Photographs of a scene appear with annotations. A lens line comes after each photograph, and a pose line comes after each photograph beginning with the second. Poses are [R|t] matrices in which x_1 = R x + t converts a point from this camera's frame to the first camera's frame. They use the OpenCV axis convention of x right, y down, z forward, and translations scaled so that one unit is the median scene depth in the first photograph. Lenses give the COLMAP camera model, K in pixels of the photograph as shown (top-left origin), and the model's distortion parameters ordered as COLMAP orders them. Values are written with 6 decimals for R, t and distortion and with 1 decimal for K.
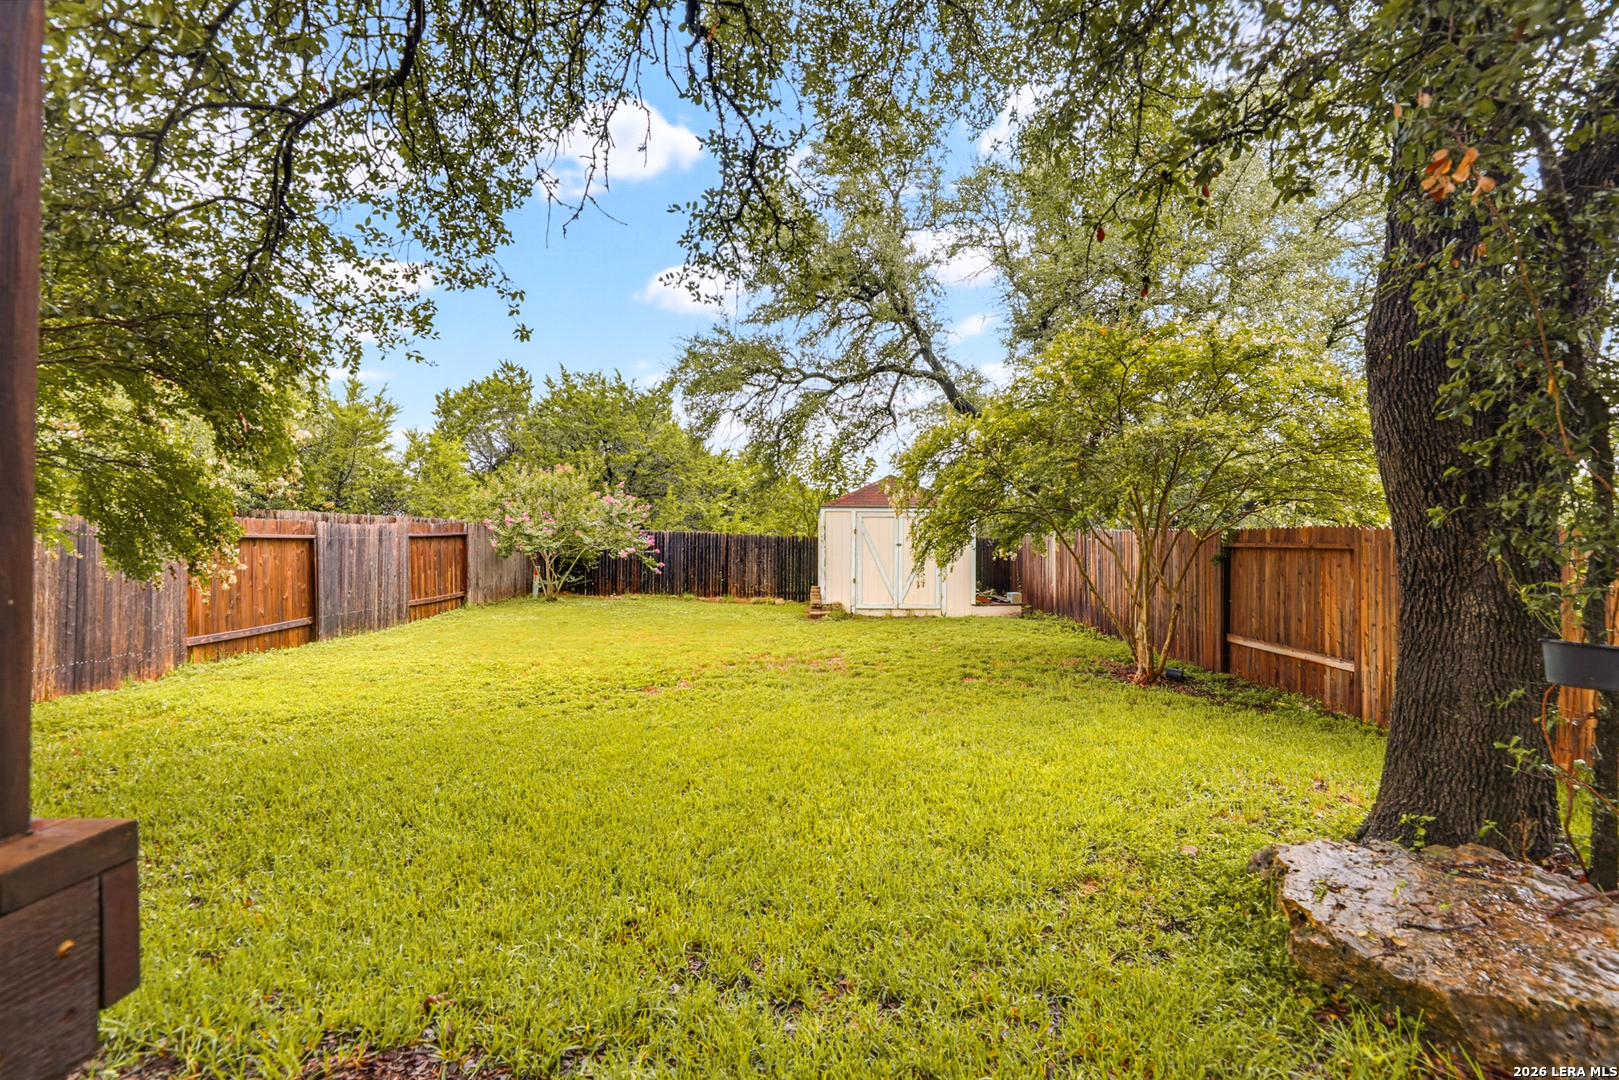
lens RADIAL K [[742.9, 0, 801.4], [0, 742.9, 538.3], [0, 0, 1]] dist [-0.001258, 0.000322]
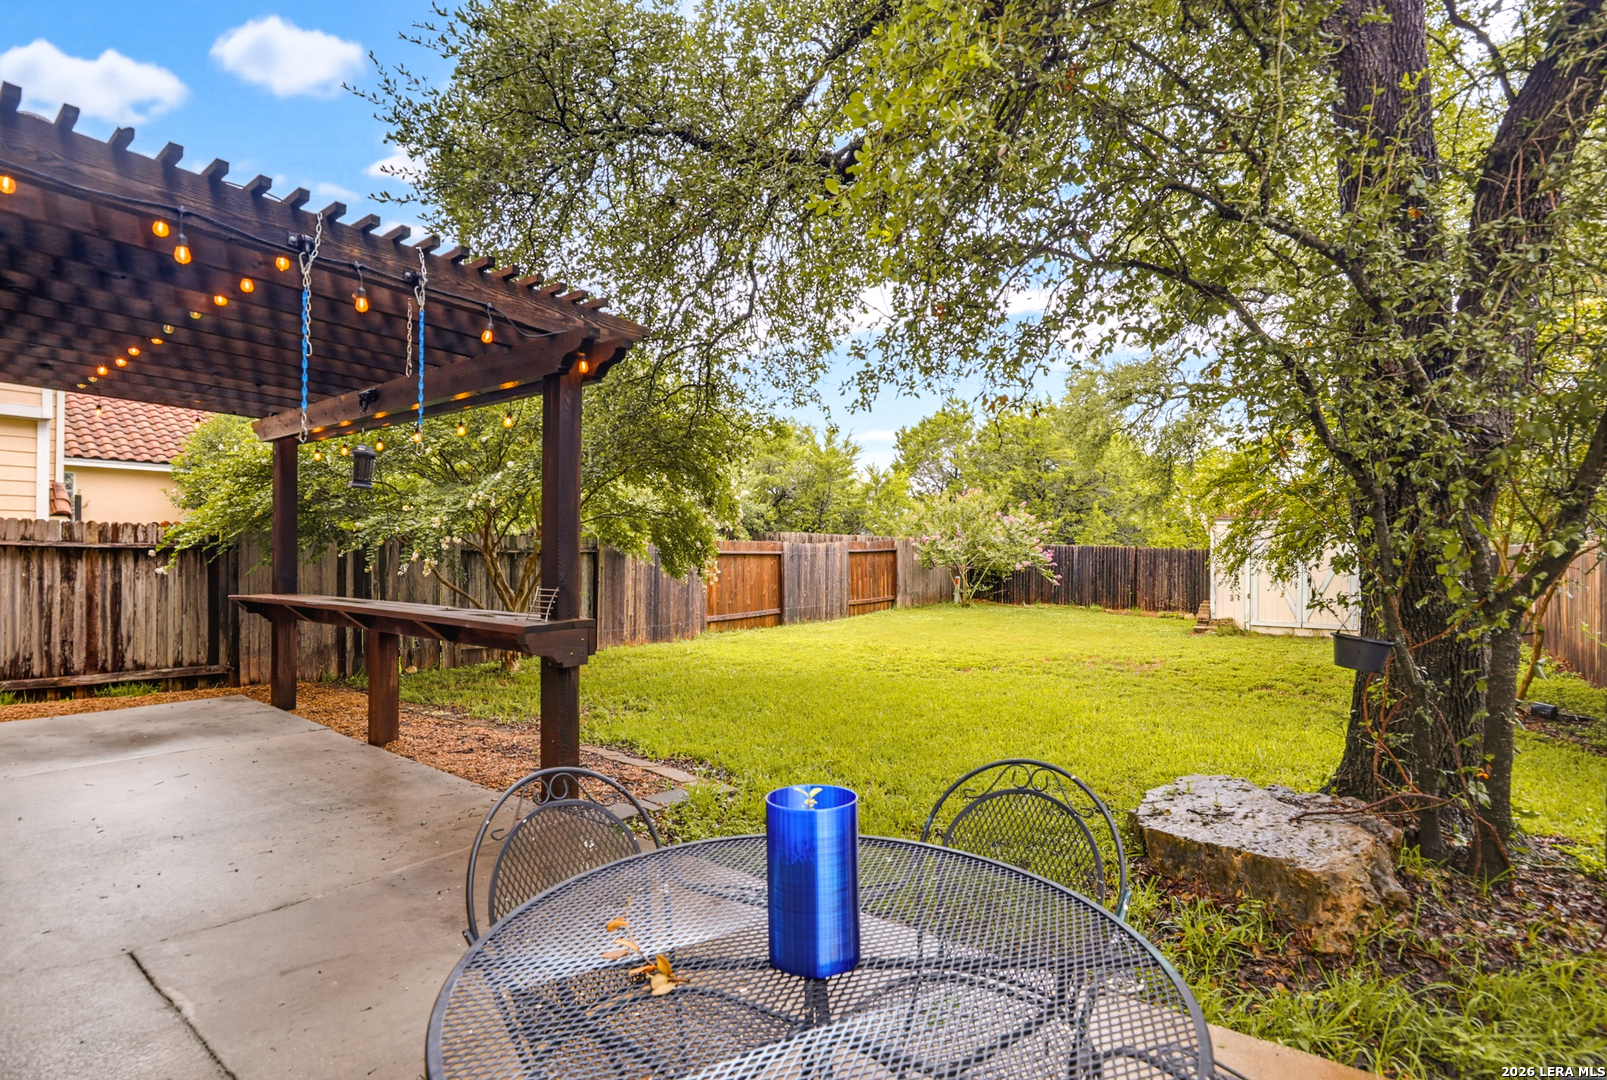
lens RADIAL K [[714.6, 0, 808.6], [0, 714.6, 549.3], [0, 0, 1]] dist [-0.000766, -0.000008]
pose [[0.827024, -0.006143, -0.562133, 0.101116], [0.004444, 0.999980, -0.004390, -0.001536], [0.562149, 0.001132, 0.827036, -0.070786]]
